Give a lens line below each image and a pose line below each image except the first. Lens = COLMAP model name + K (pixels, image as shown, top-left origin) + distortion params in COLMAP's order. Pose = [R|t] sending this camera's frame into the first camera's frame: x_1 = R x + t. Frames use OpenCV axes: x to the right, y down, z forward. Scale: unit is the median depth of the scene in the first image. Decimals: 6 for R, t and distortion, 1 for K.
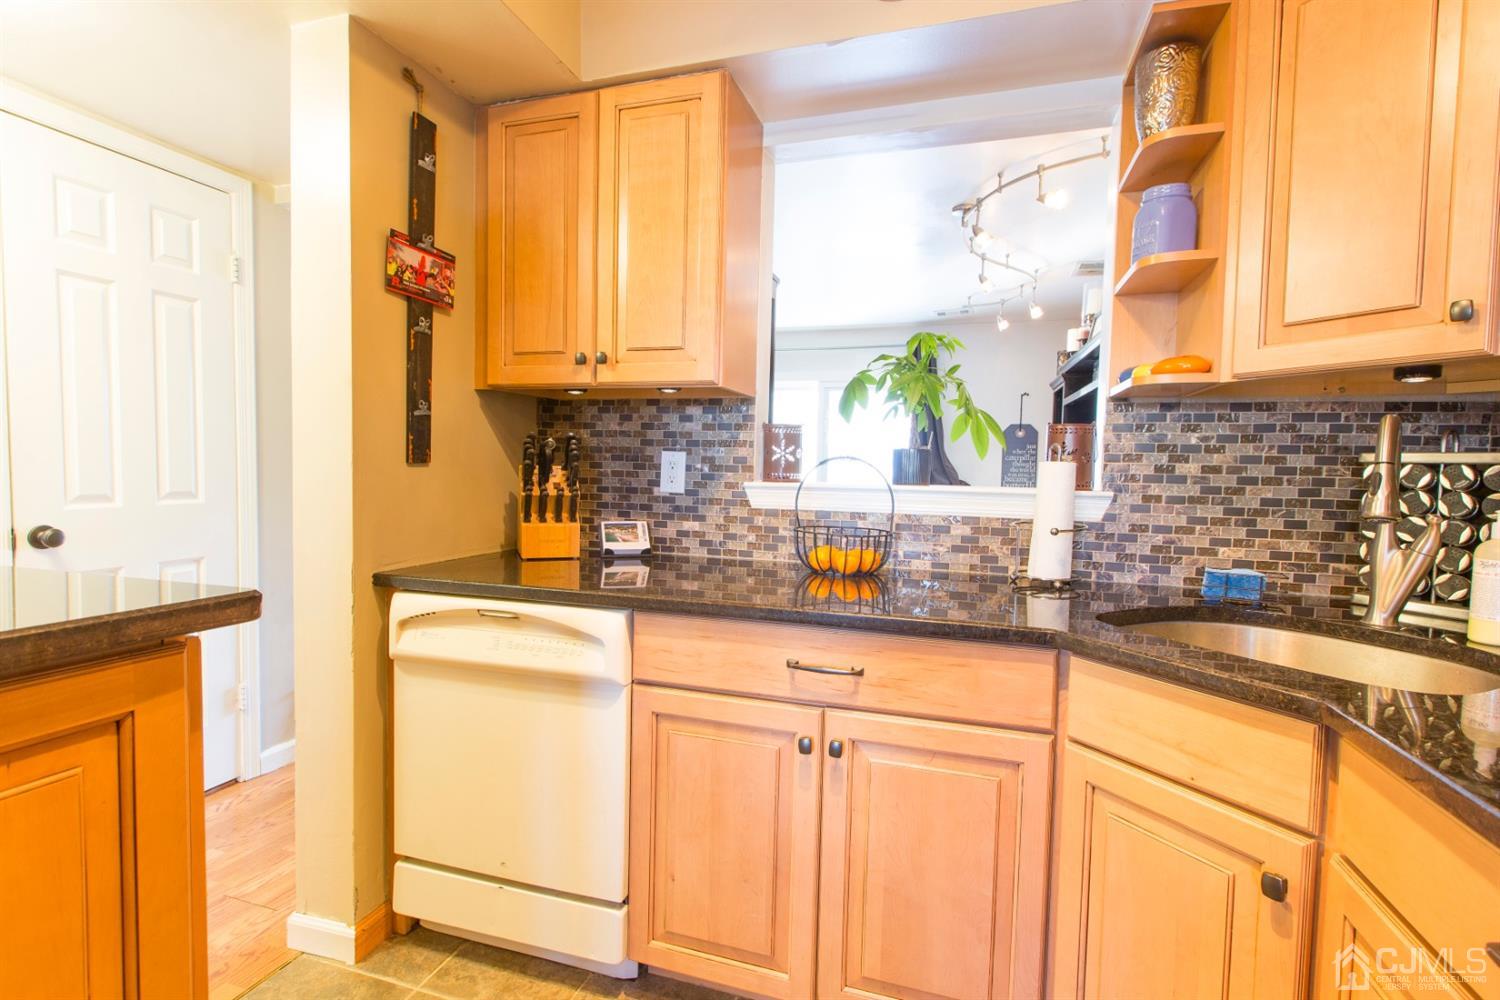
lens RADIAL K [[695.4, 0, 750.0], [0, 695.4, 500.0], [0, 0, 1]] dist [0.000769, 0.000376]
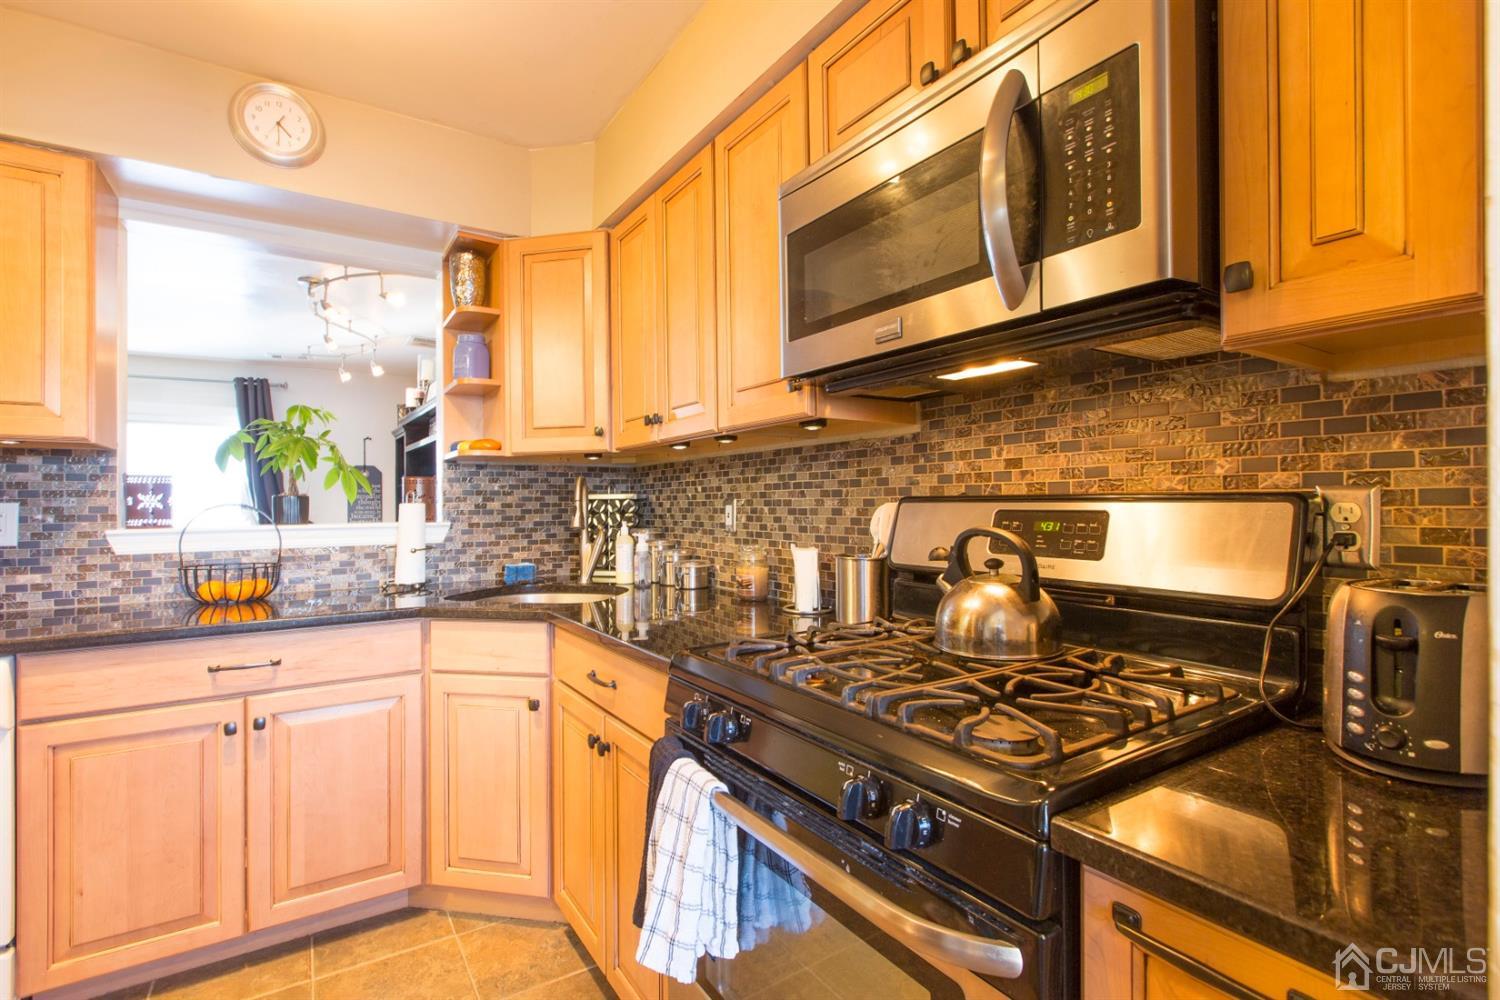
lens RADIAL K [[668.1, 0, 744.2], [0, 668.1, 498.4], [0, 0, 1]] dist [-0.000123, -0.000335]
pose [[0.623951, -0.021746, 0.781161, -0.217532], [0.062415, 0.997806, -0.022077, 0.009123], [-0.778967, 0.062531, 0.623939, -0.417875]]
